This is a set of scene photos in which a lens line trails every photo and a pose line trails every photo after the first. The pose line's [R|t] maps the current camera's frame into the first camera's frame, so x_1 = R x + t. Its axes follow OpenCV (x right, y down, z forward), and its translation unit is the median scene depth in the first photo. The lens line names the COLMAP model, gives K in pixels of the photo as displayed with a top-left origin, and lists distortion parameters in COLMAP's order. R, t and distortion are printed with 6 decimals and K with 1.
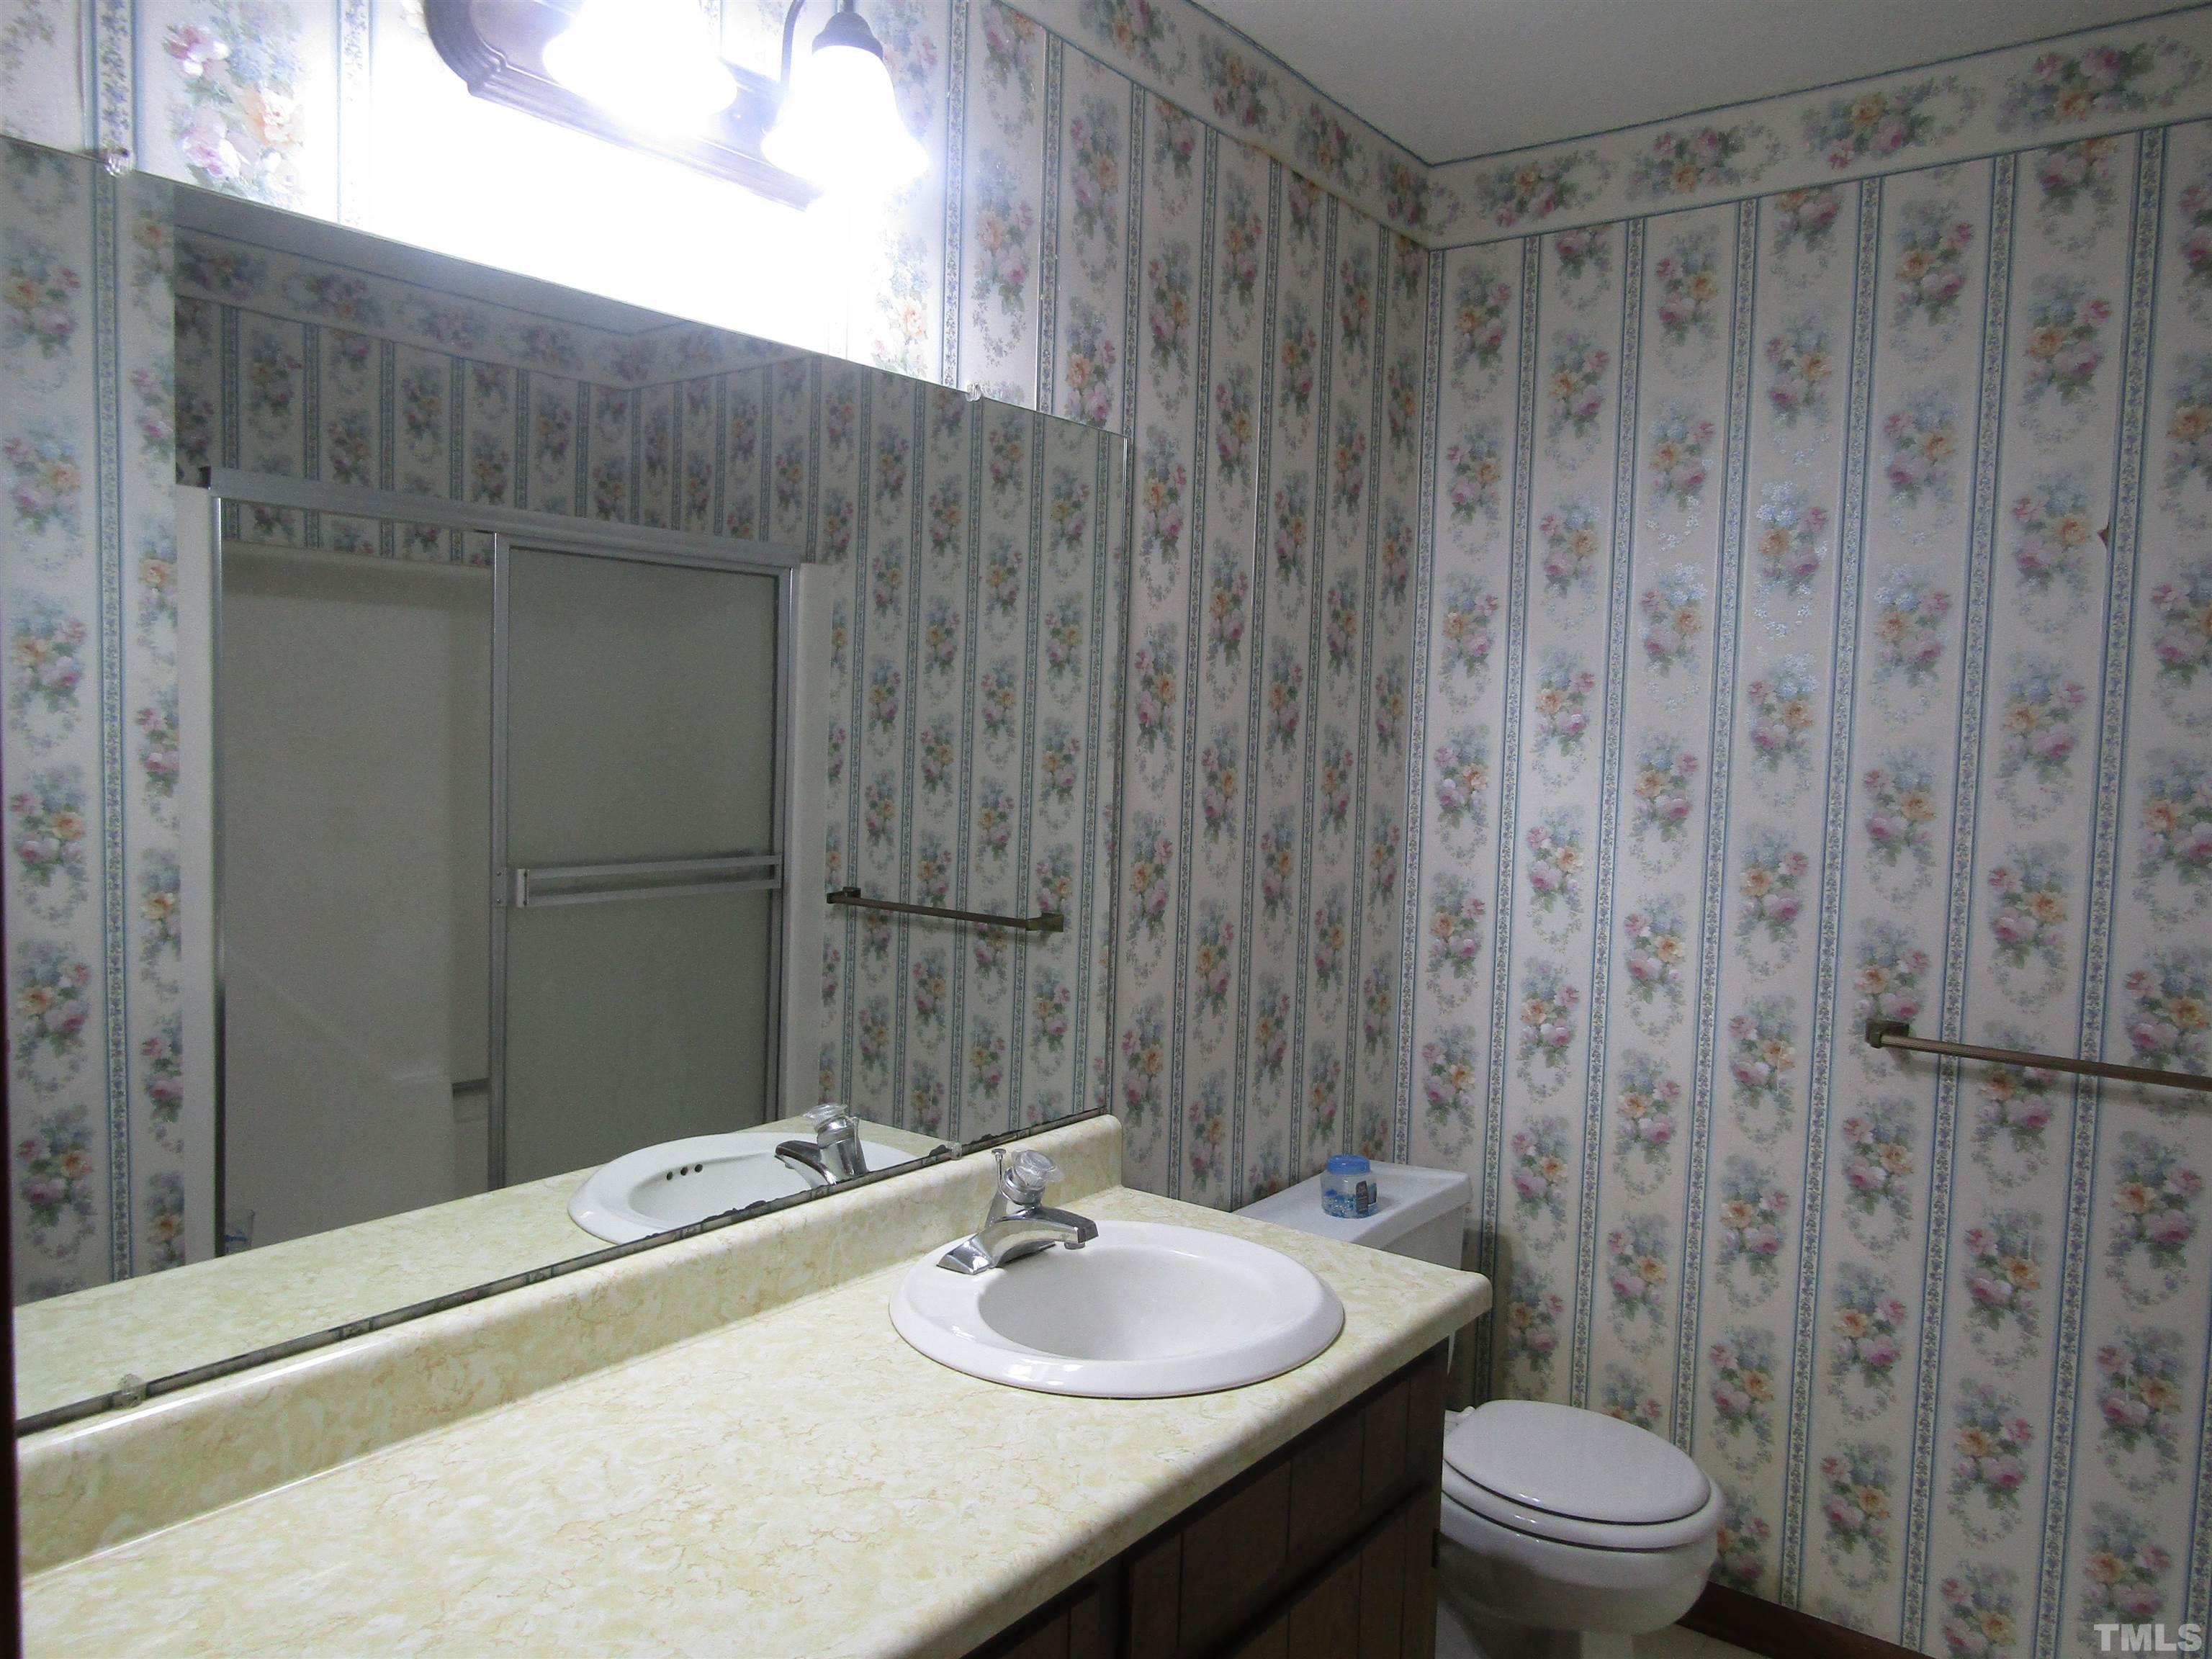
lens RADIAL K [[1573.4, 0, 1116.2], [0, 1573.4, 834.5], [0, 0, 1]] dist [-0.015951, 0.006496]
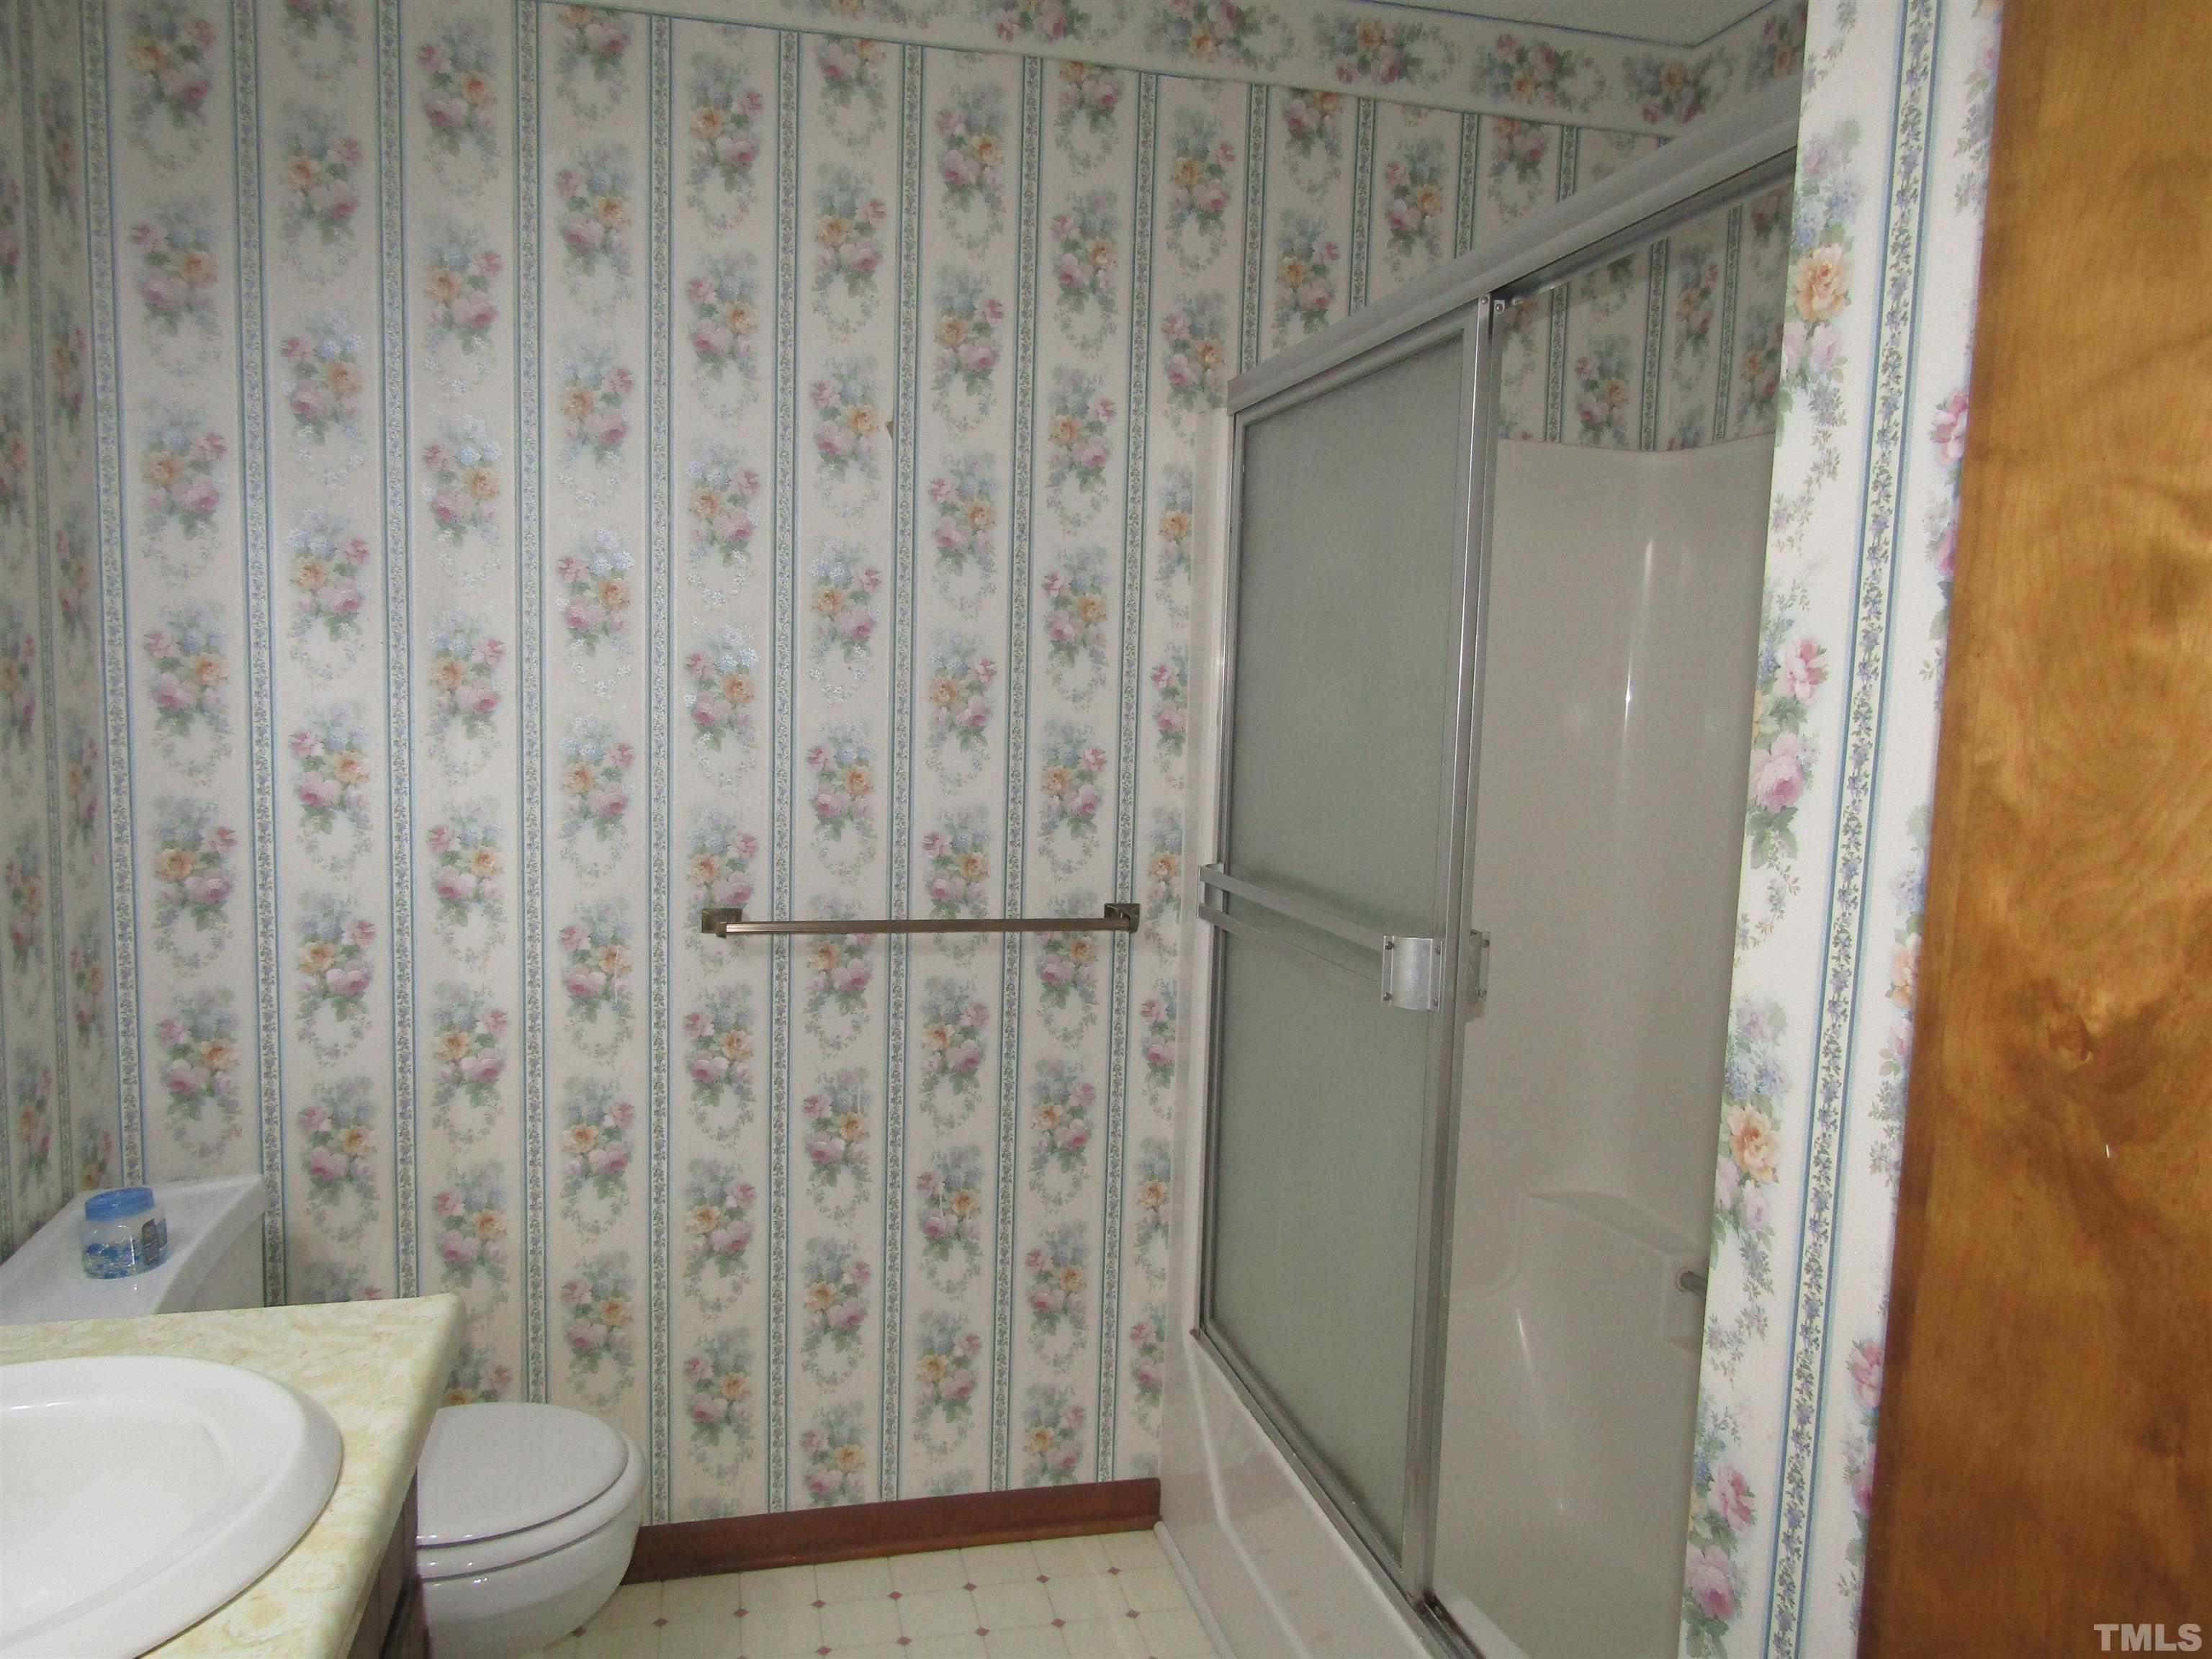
lens RADIAL K [[1573.4, 0, 1104.8], [0, 1573.4, 824.4], [0, 0, 1]] dist [-0.015951, 0.006496]
pose [[0.617854, -0.094140, 0.780637, -0.116046], [0.047777, 0.995467, 0.082233, -0.003220], [-0.784840, -0.013512, 0.619551, 0.187562]]
